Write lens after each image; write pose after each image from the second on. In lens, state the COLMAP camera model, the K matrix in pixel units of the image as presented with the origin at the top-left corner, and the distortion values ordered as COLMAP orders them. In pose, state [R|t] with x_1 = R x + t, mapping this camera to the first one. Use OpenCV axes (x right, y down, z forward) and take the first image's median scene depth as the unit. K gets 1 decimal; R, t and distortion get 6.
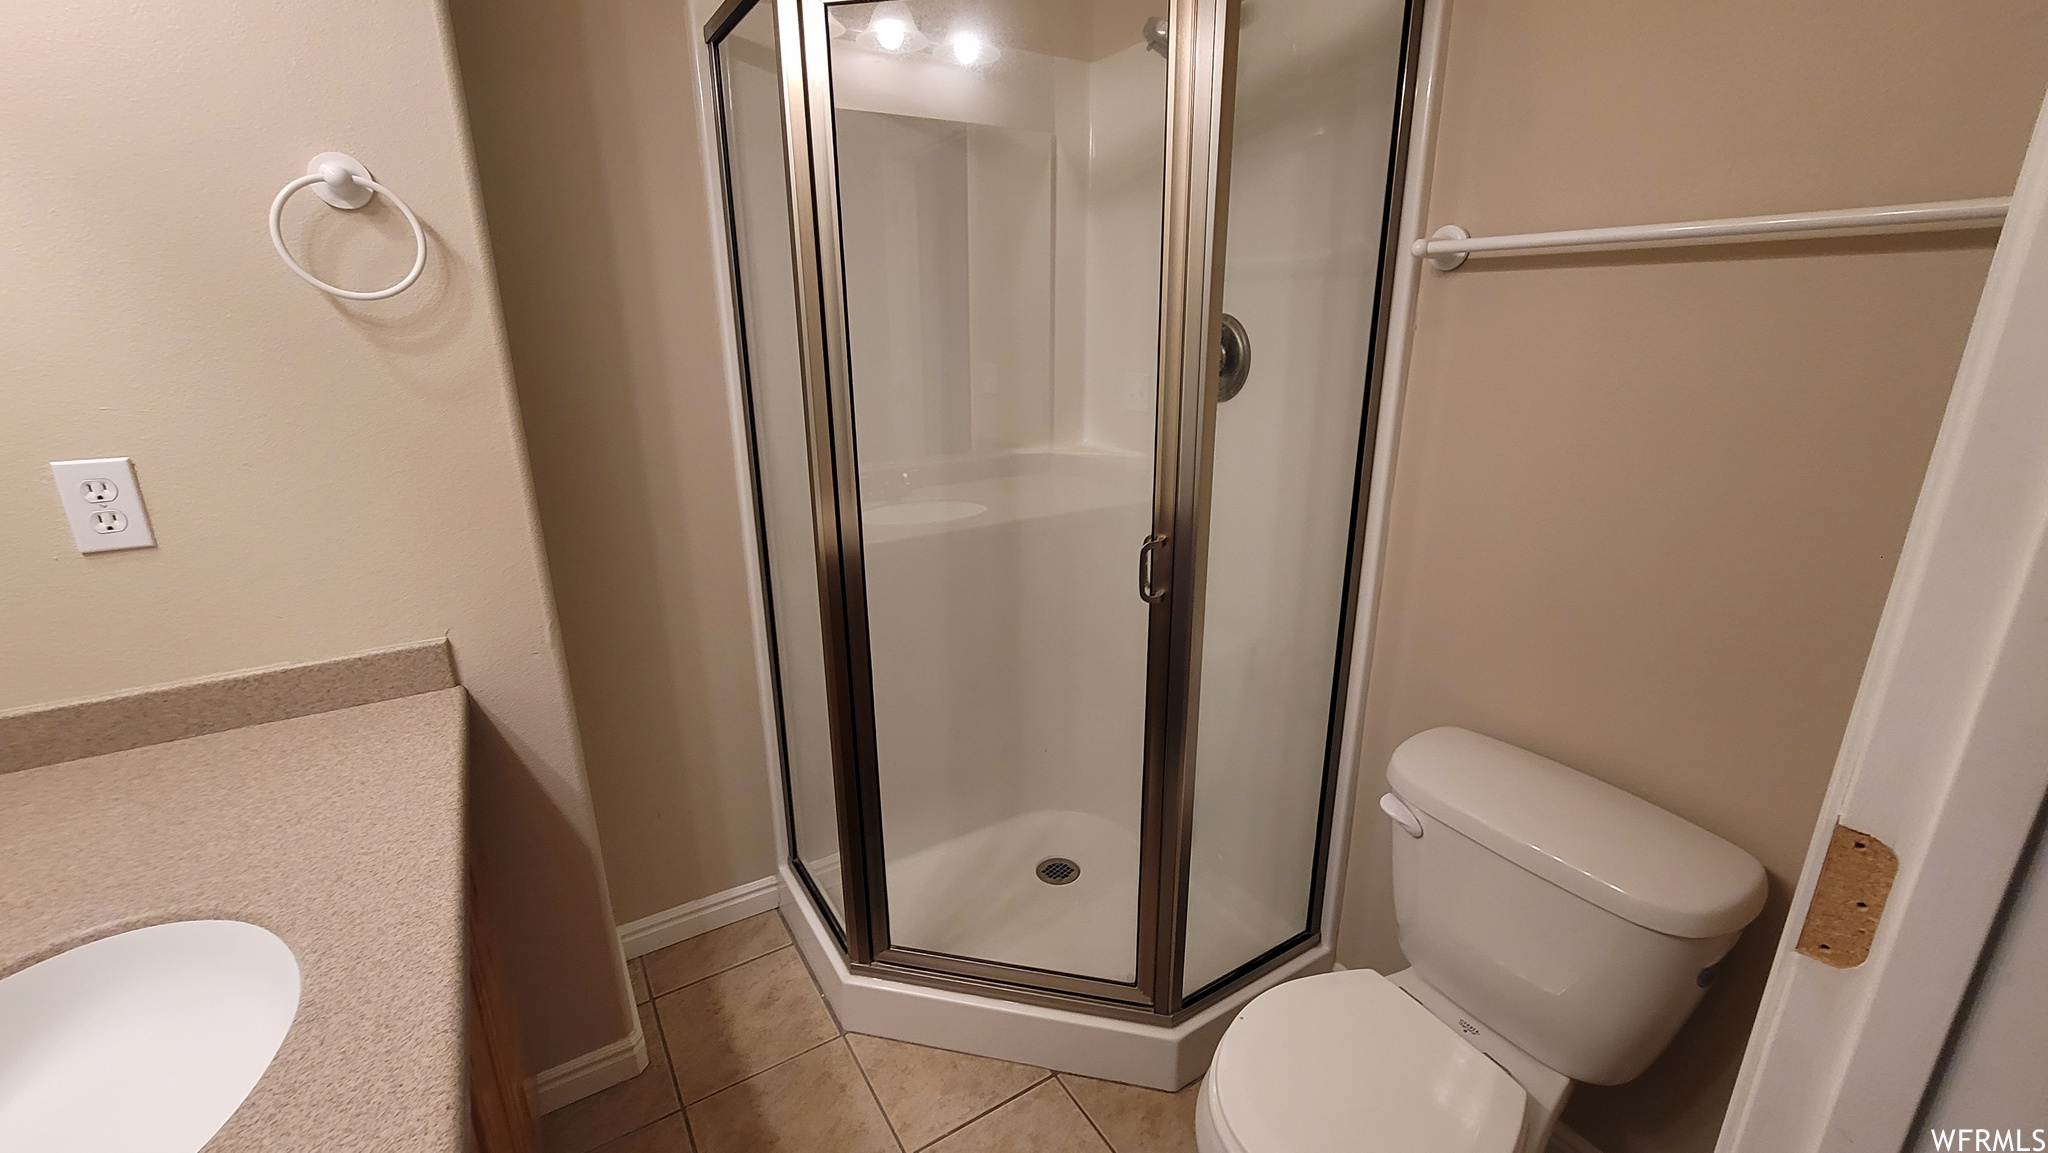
lens RADIAL K [[844.8, 0, 1027.9], [0, 844.8, 577.1], [0, 0, 1]] dist [-0.007459, 0.001532]
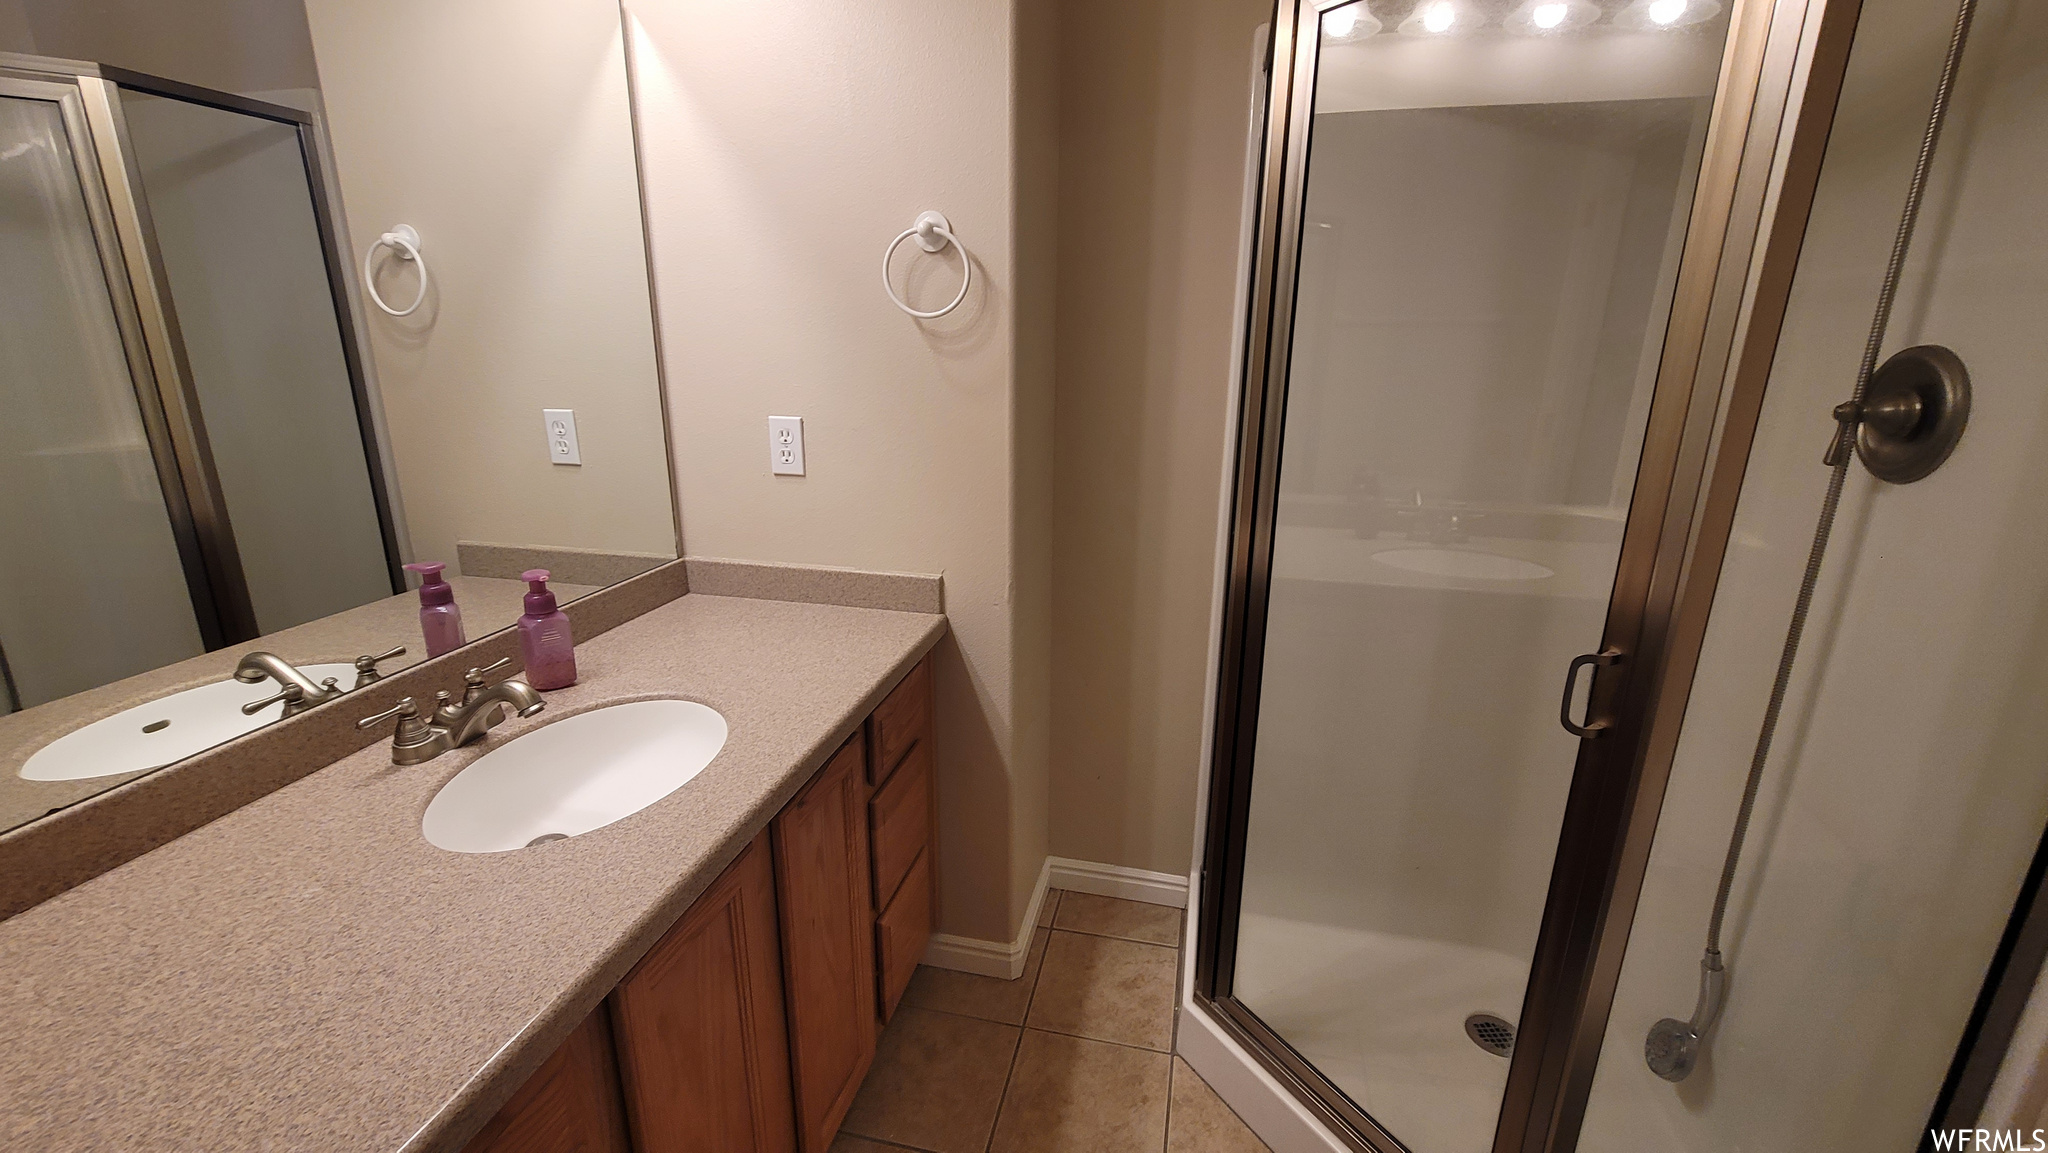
lens RADIAL K [[844.8, 0, 1028.4], [0, 844.8, 574.2], [0, 0, 1]] dist [-0.007459, 0.001532]
pose [[0.707091, 0.210557, -0.675046, 0.279484], [-0.224130, 0.972152, 0.068459, -0.049205], [0.670662, 0.102892, 0.734592, 0.128526]]
